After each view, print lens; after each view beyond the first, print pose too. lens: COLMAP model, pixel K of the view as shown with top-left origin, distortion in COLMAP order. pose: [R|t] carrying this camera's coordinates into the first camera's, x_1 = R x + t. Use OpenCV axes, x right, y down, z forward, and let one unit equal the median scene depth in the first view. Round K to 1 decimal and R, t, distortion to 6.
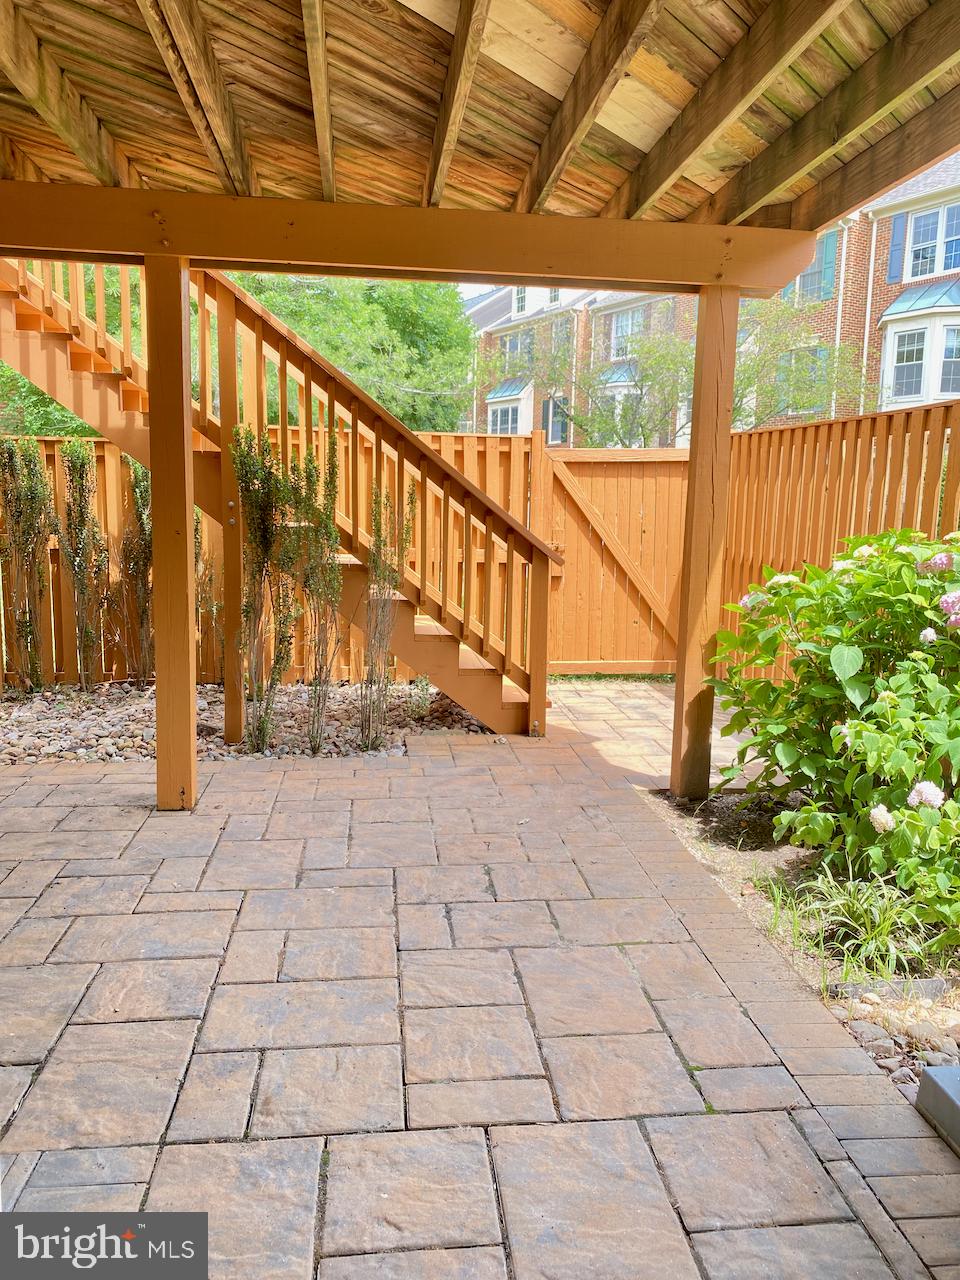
lens RADIAL K [[980.7, 0, 484.1], [0, 980.7, 640.8], [0, 0, 1]] dist [0.052430, -0.070754]
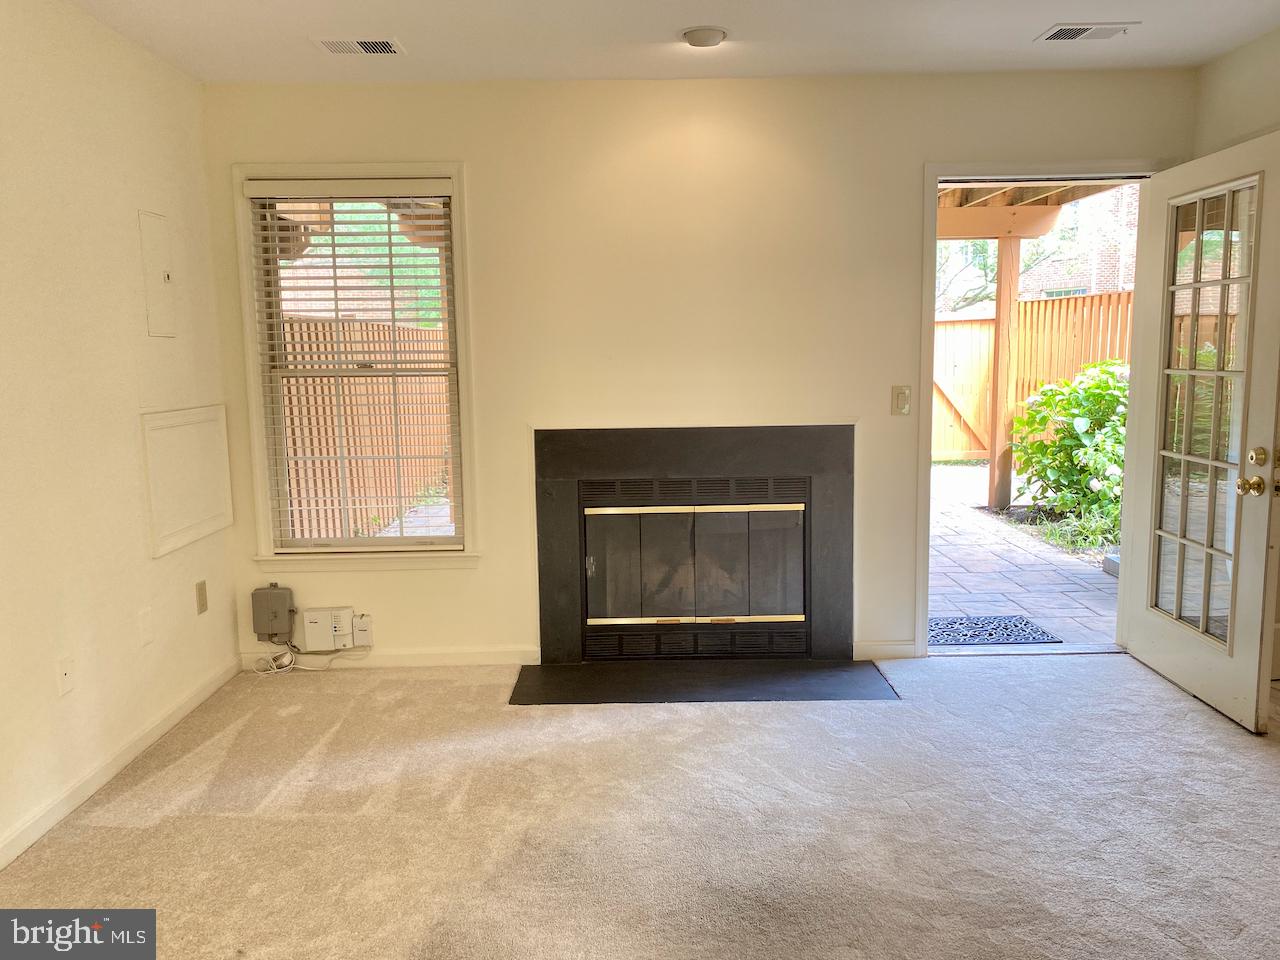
lens RADIAL K [[980.7, 0, 639.6], [0, 980.7, 487.6], [0, 0, 1]] dist [0.052430, -0.070754]
pose [[0.994007, -0.028273, -0.105598, -0.305755], [0.028248, 0.999599, -0.001728, 0.118854], [0.105605, -0.001266, 0.994407, -1.047699]]
